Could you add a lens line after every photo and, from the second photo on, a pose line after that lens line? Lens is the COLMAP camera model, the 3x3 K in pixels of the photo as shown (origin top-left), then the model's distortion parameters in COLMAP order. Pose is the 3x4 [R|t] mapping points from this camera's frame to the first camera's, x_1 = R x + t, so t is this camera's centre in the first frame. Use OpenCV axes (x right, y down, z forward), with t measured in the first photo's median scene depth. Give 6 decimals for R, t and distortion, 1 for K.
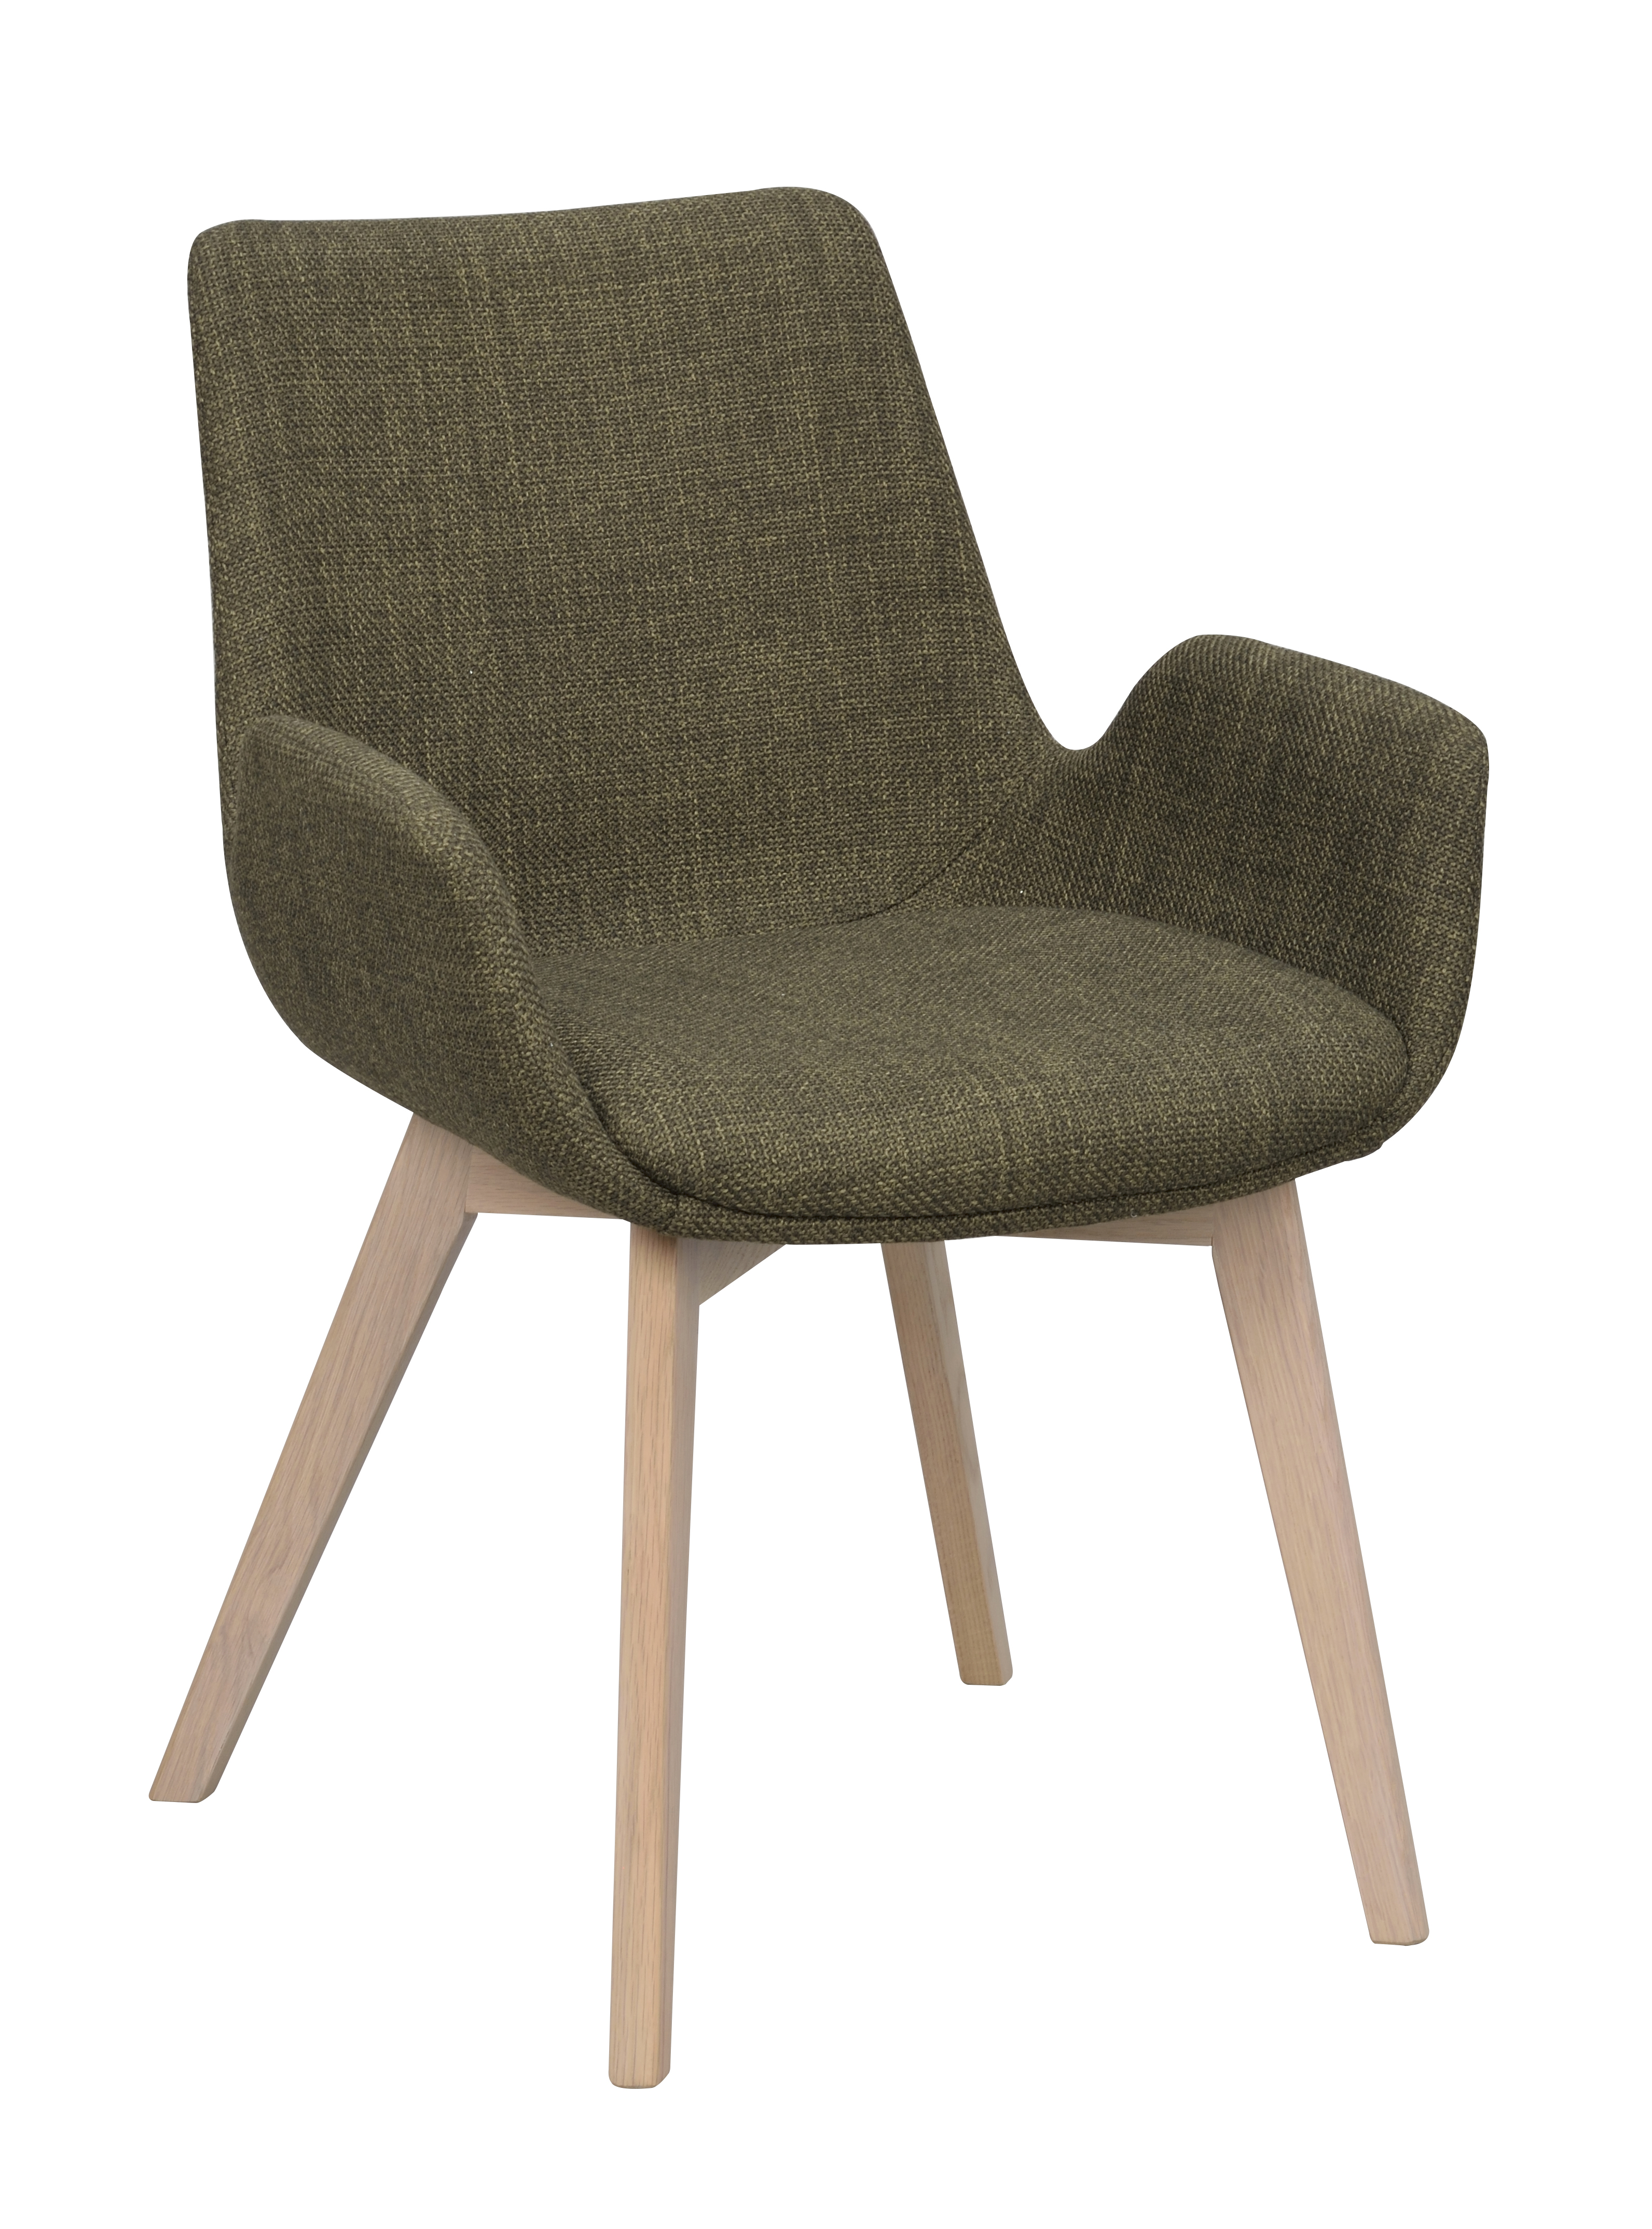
lens RADIAL K [[5024.4, 0, 825.9], [0, 5024.4, 1100.2], [0, 0, 1]] dist [-0.083675, 0.000000]
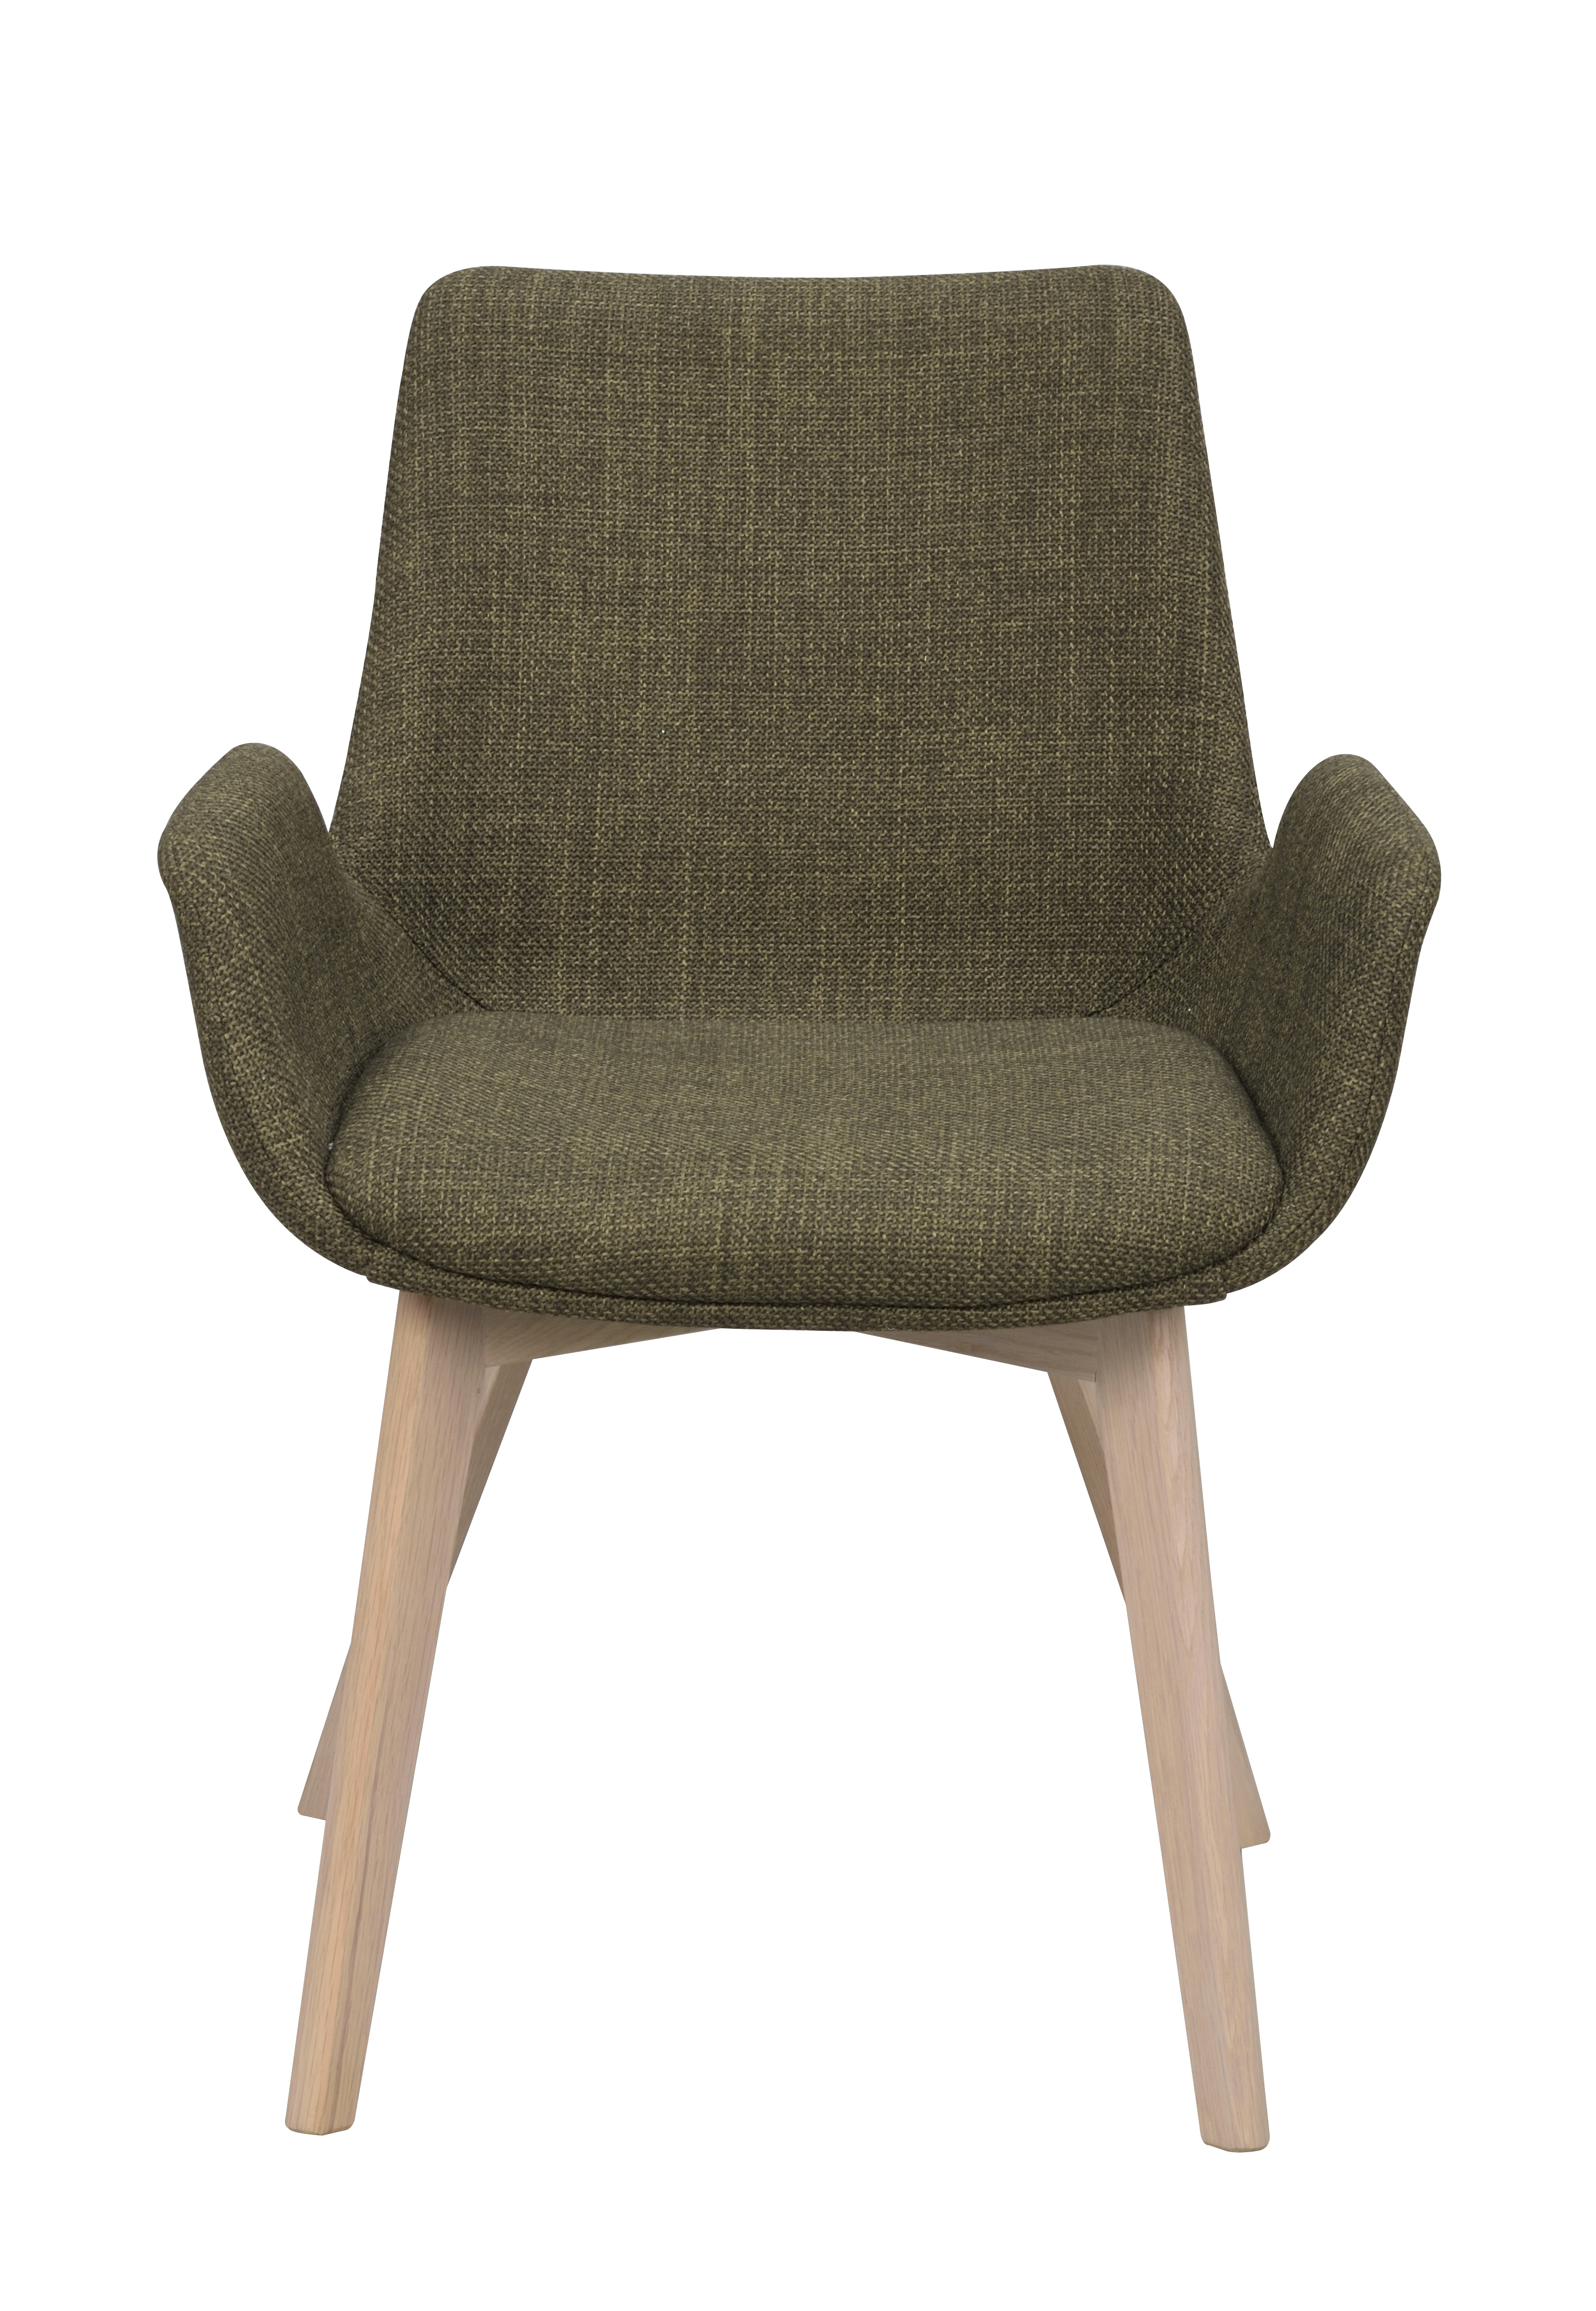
lens RADIAL K [[5162.6, 0, 796.7], [0, 5162.6, 1169.2], [0, 0, 1]] dist [-0.063732, 0.000000]
pose [[0.927531, 0.113147, -0.356207, 0.323212], [-0.117536, 0.993024, 0.009375, -0.011827], [0.354783, 0.033172, 0.934360, 0.057636]]
